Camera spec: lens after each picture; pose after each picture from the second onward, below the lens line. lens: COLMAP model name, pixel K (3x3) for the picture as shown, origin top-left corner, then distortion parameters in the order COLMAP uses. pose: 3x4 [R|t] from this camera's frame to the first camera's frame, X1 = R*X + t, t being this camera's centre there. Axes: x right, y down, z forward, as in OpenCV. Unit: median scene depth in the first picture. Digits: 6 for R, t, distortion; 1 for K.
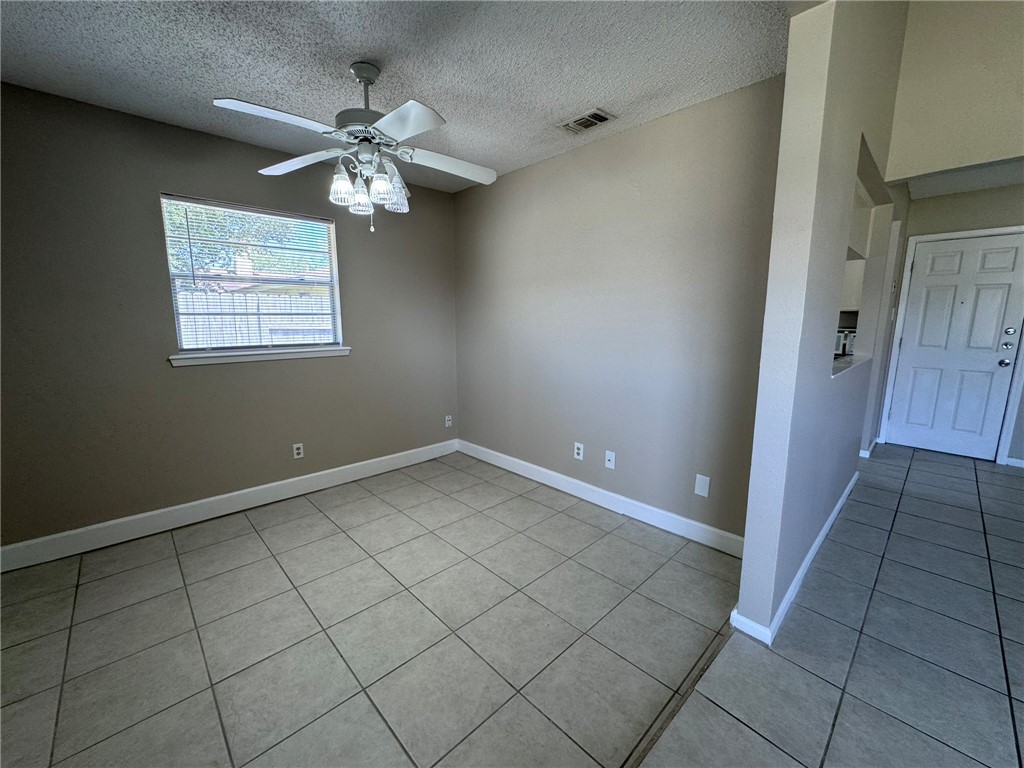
lens RADIAL K [[410.5, 0, 512.5], [0, 410.5, 385.3], [0, 0, 1]] dist [-0.004390, 0.000765]
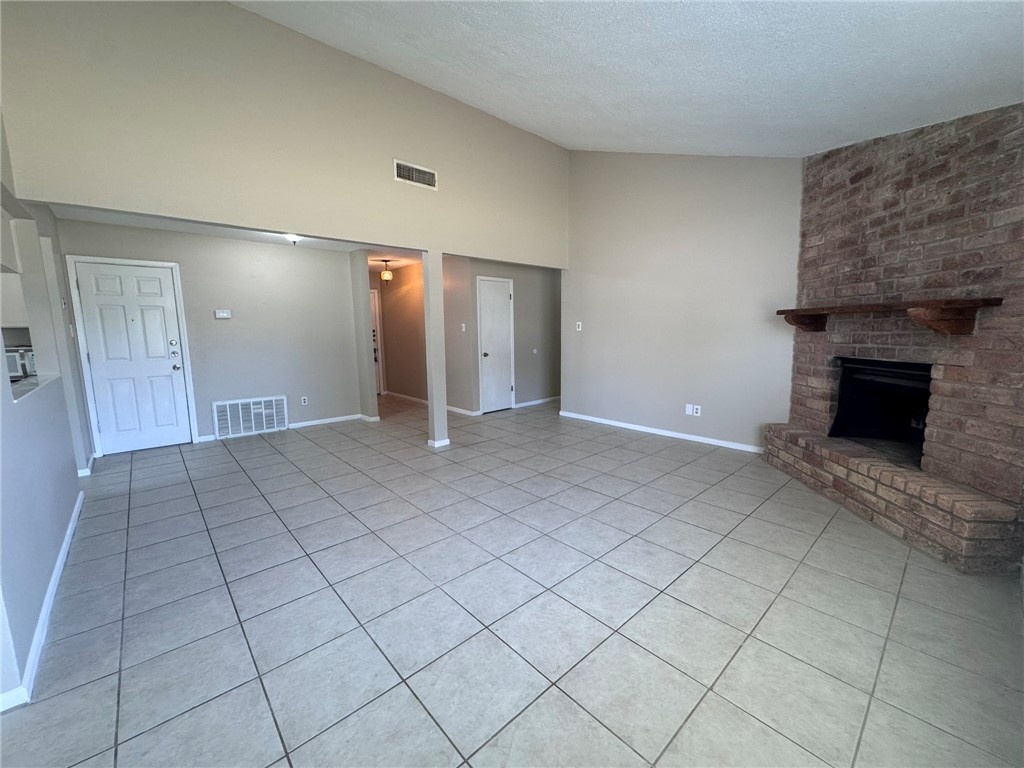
lens RADIAL K [[410.5, 0, 513.8], [0, 410.5, 384.0], [0, 0, 1]] dist [-0.004390, 0.000765]
pose [[0.017416, -0.138557, 0.990201, -0.072196], [0.171012, 0.976171, 0.133586, 0.006681], [-0.985115, 0.167010, 0.040696, -0.101333]]
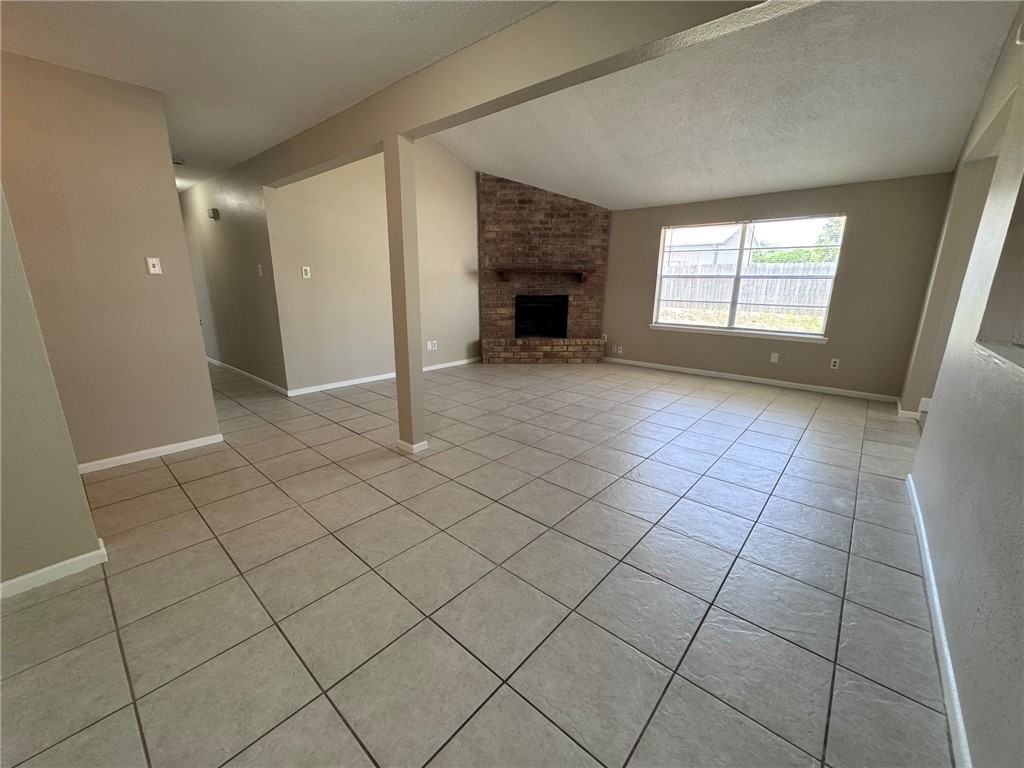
lens RADIAL K [[410.5, 0, 512.2], [0, 410.5, 384.0], [0, 0, 1]] dist [-0.004390, 0.000765]
pose [[-0.995413, 0.008644, -0.095283, 1.236789], [-0.029422, 0.919993, 0.390829, -0.170216], [0.091038, 0.391839, -0.915518, 1.156414]]
